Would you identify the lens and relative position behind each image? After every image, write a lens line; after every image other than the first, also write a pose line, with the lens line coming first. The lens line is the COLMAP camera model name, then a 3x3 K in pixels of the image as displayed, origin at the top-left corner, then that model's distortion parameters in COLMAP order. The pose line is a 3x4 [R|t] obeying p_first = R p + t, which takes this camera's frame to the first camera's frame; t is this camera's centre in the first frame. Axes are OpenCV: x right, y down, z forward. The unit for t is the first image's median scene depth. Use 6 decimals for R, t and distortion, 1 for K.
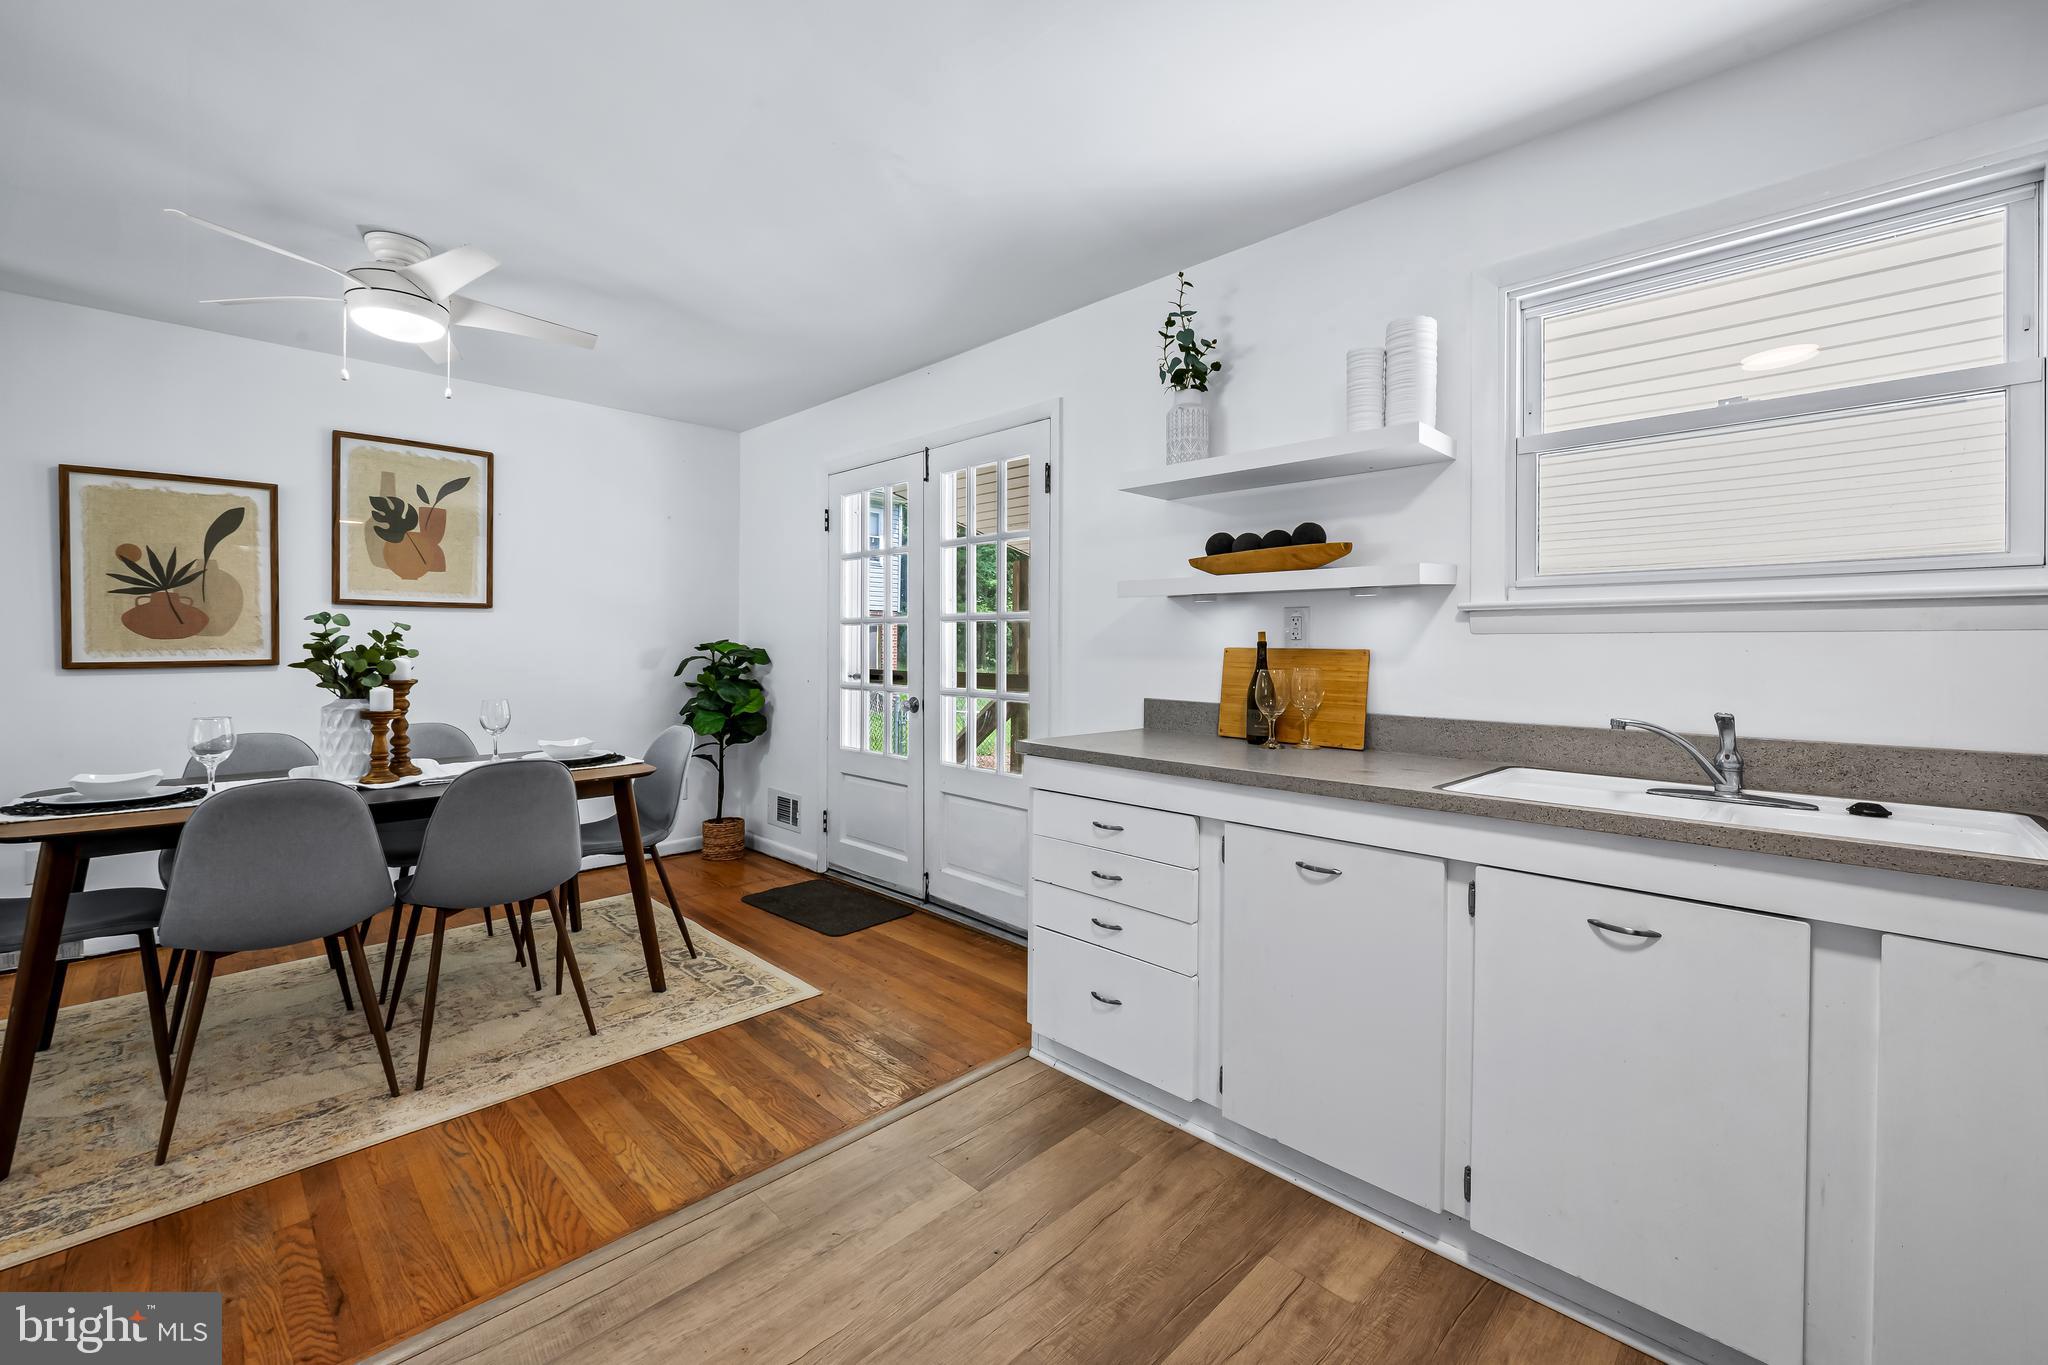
lens RADIAL K [[837.5, 0, 1017.1], [0, 837.5, 648.6], [0, 0, 1]] dist [-0.008052, 0.001134]
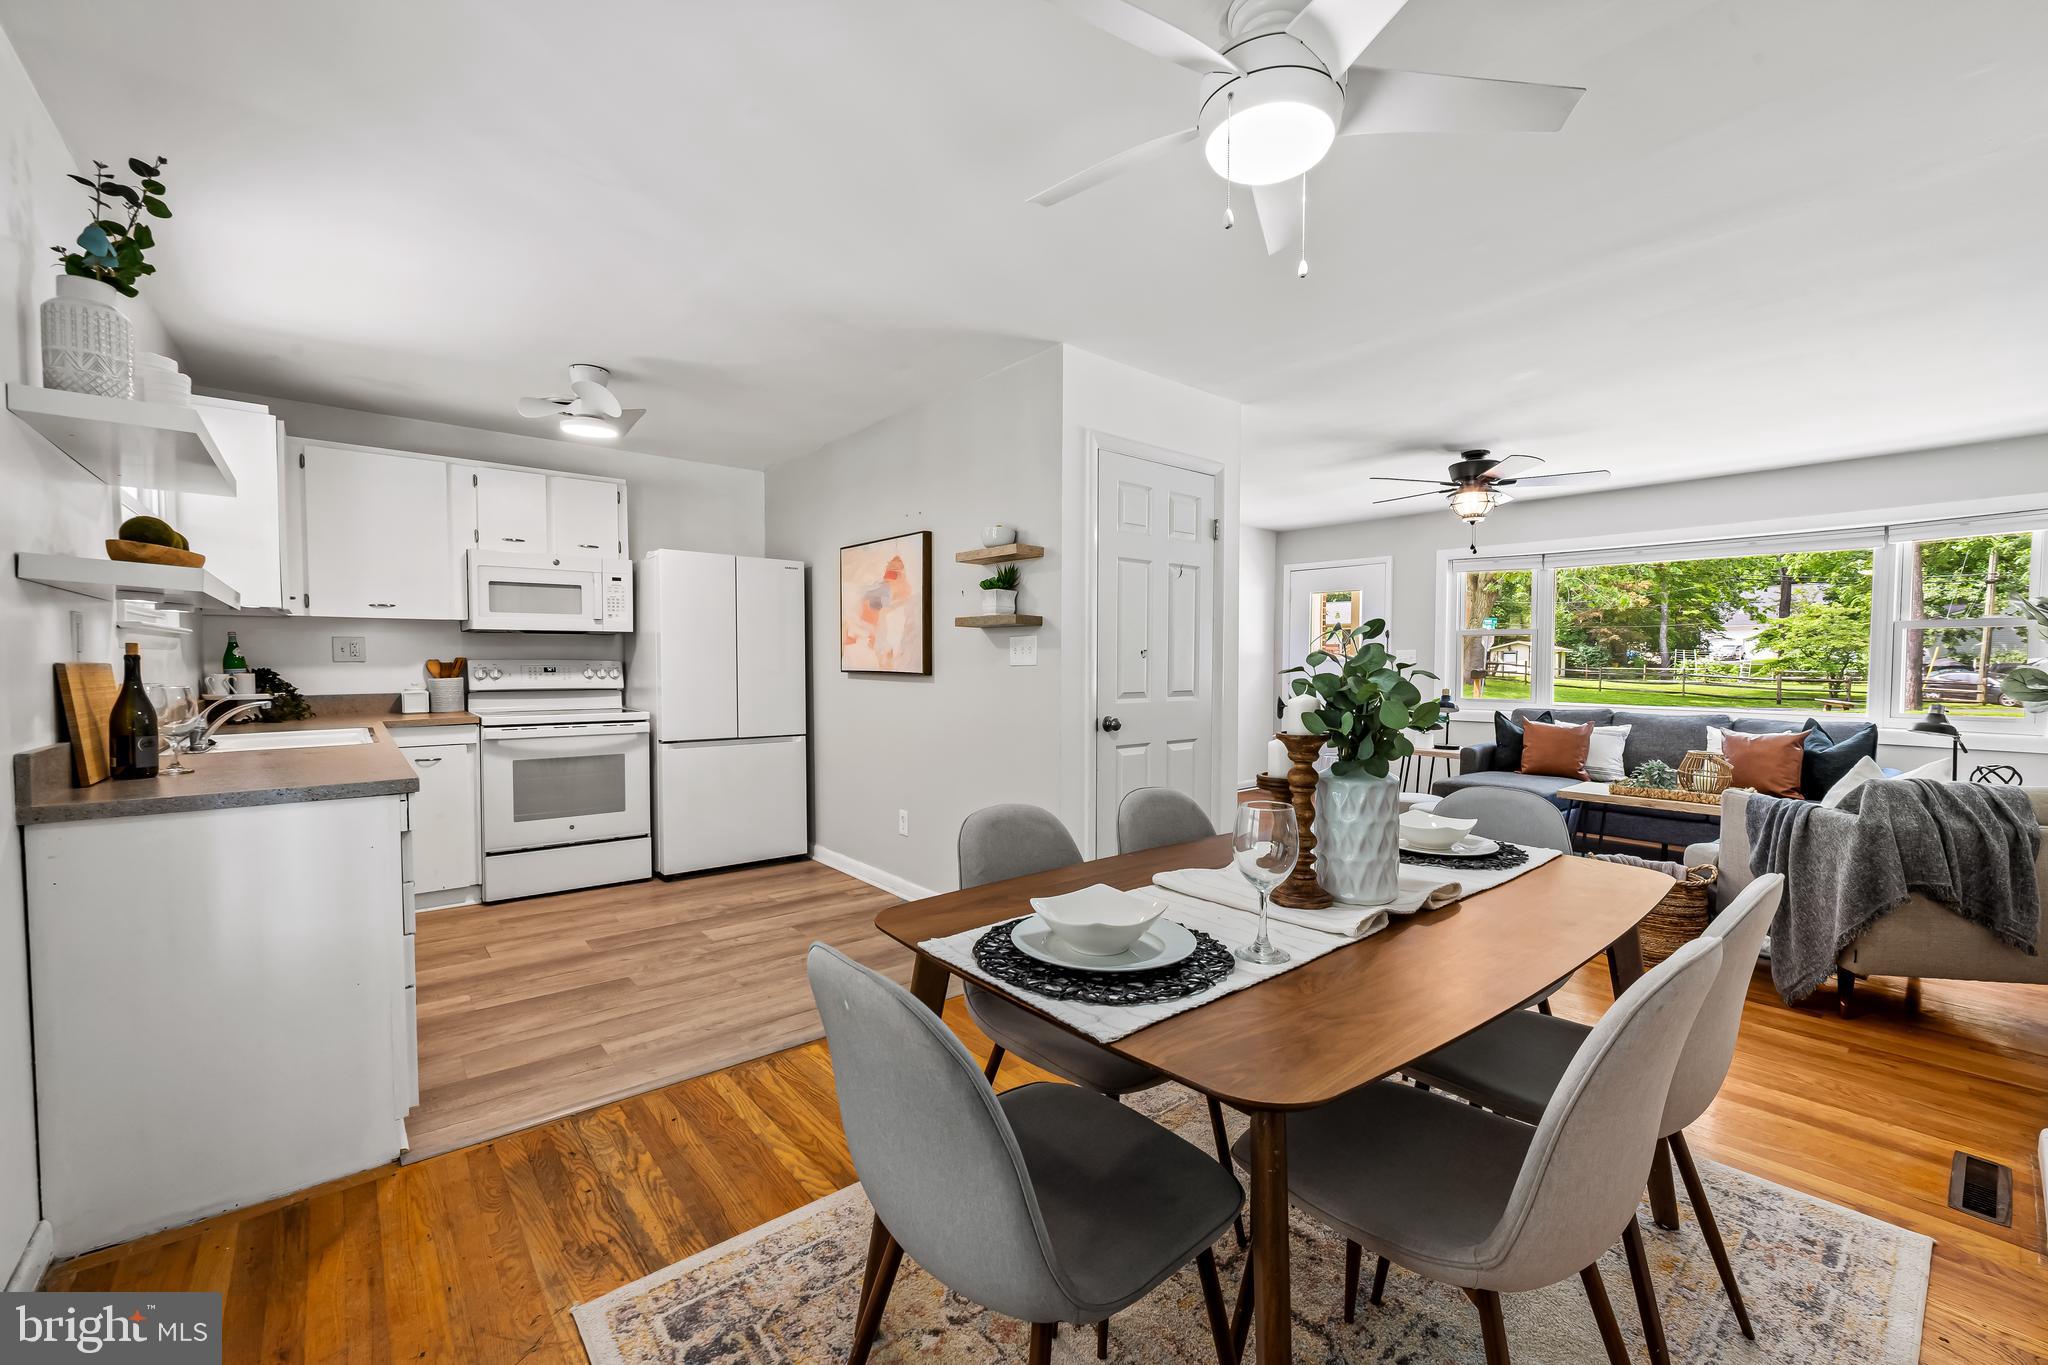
lens RADIAL K [[837.5, 0, 1013.6], [0, 837.5, 697.9], [0, 0, 1]] dist [-0.008052, 0.001134]
pose [[-0.995165, -0.012920, 0.097359, -0.739896], [-0.007950, 0.998653, 0.051265, -0.017788], [-0.097890, 0.050243, -0.993928, 1.951200]]
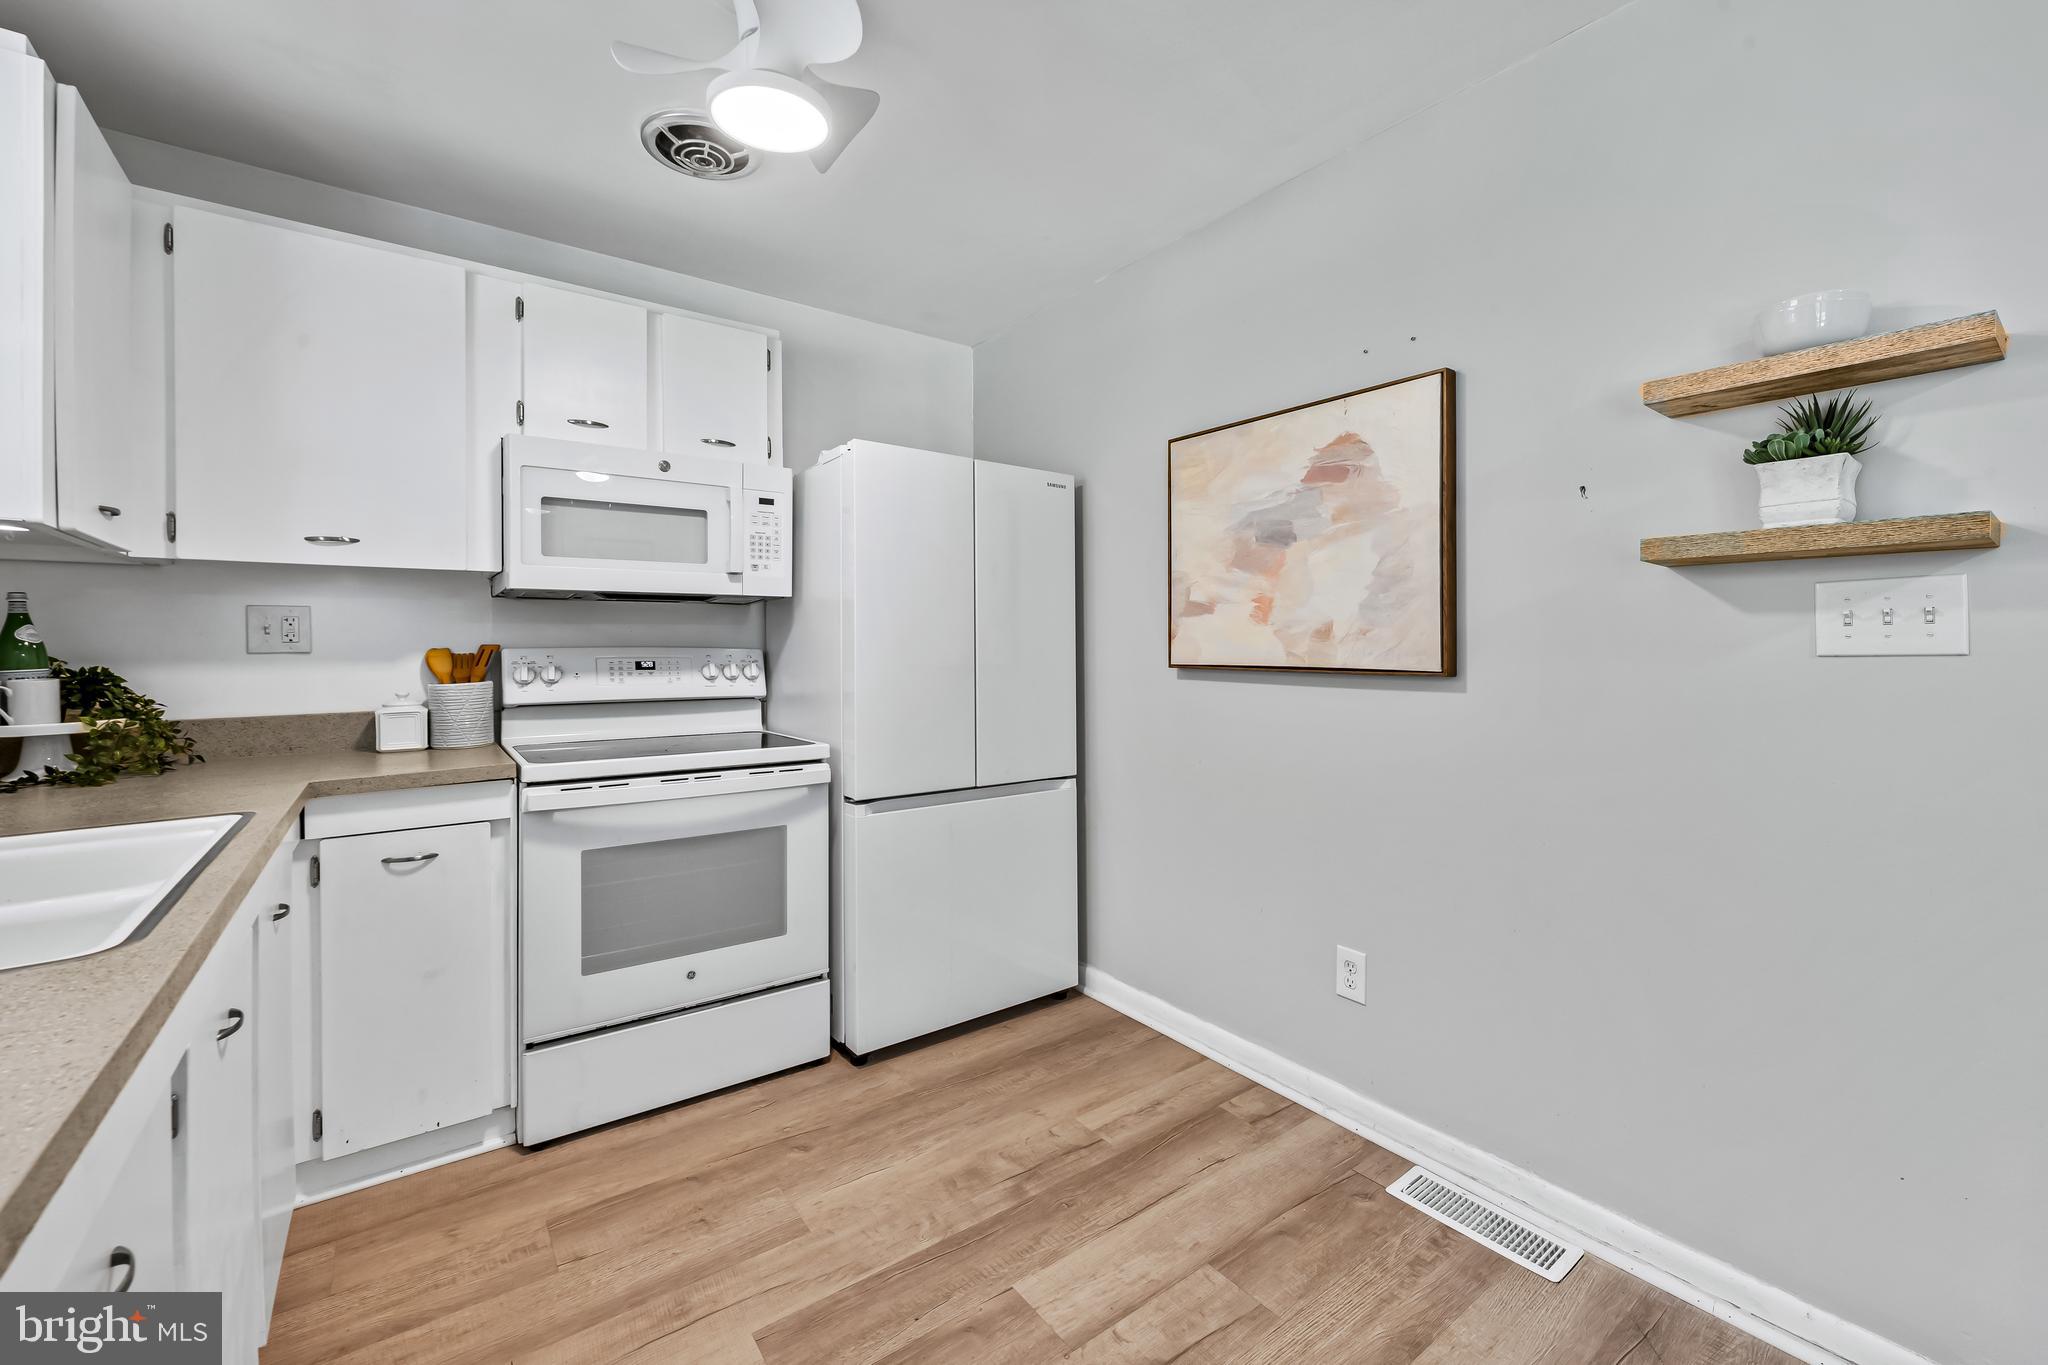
lens RADIAL K [[837.5, 0, 1010.9], [0, 837.5, 654.1], [0, 0, 1]] dist [-0.008052, 0.001134]
pose [[-0.988310, -0.004423, 0.152395, -0.055343], [-0.002239, 0.999892, 0.014500, -0.005805], [-0.152443, 0.013990, -0.988213, 1.049825]]
